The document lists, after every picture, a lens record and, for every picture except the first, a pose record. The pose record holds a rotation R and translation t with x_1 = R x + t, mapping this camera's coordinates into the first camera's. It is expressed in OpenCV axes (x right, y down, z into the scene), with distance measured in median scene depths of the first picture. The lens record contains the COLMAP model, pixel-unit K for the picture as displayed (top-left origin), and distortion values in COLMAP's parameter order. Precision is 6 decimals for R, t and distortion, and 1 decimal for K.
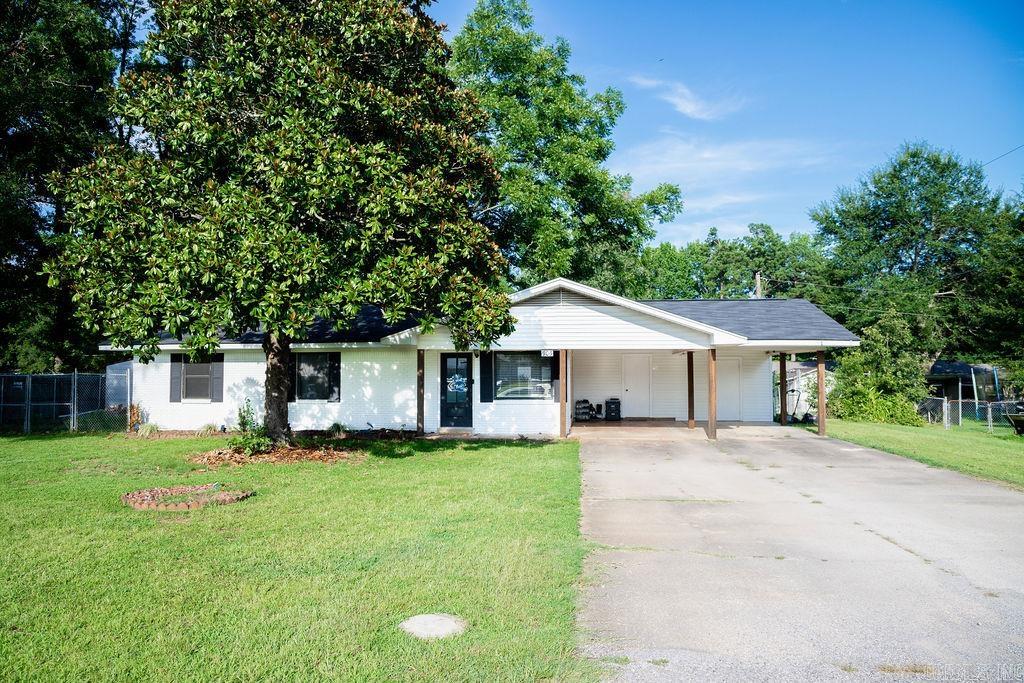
lens RADIAL K [[690.6, 0, 513.3], [0, 690.6, 341.6], [0, 0, 1]] dist [-0.081874, 0.038118]
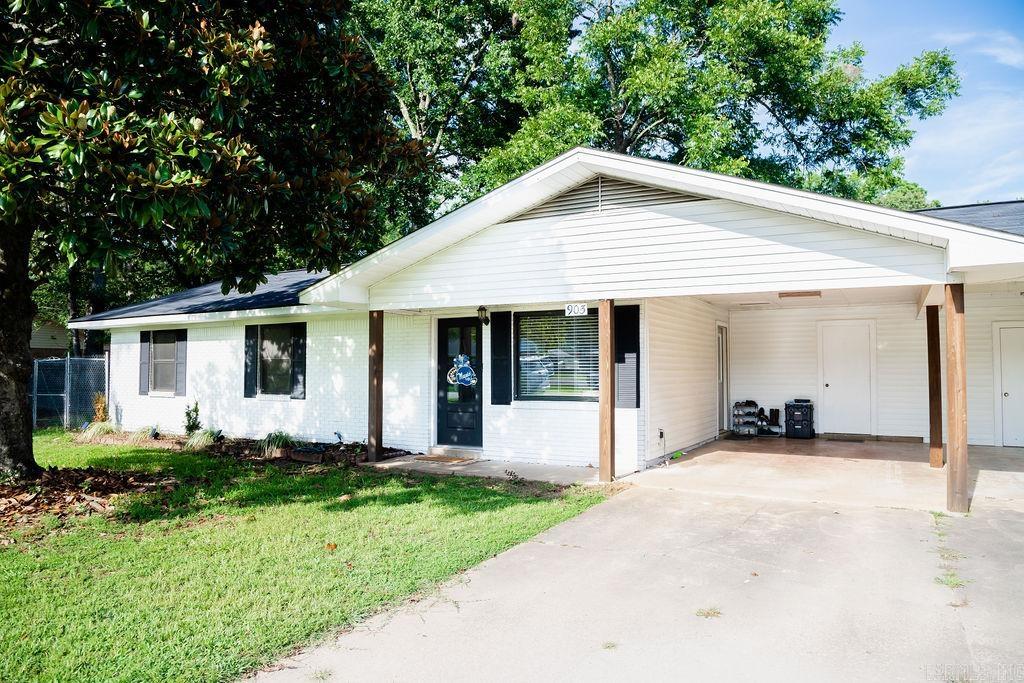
lens RADIAL K [[690.6, 0, 510.9], [0, 690.6, 339.9], [0, 0, 1]] dist [-0.081874, 0.038118]
pose [[0.916518, -0.015058, -0.399711, 0.187579], [0.017520, 0.999843, 0.002506, 0.034227], [0.399610, -0.009300, 0.916638, 0.481185]]
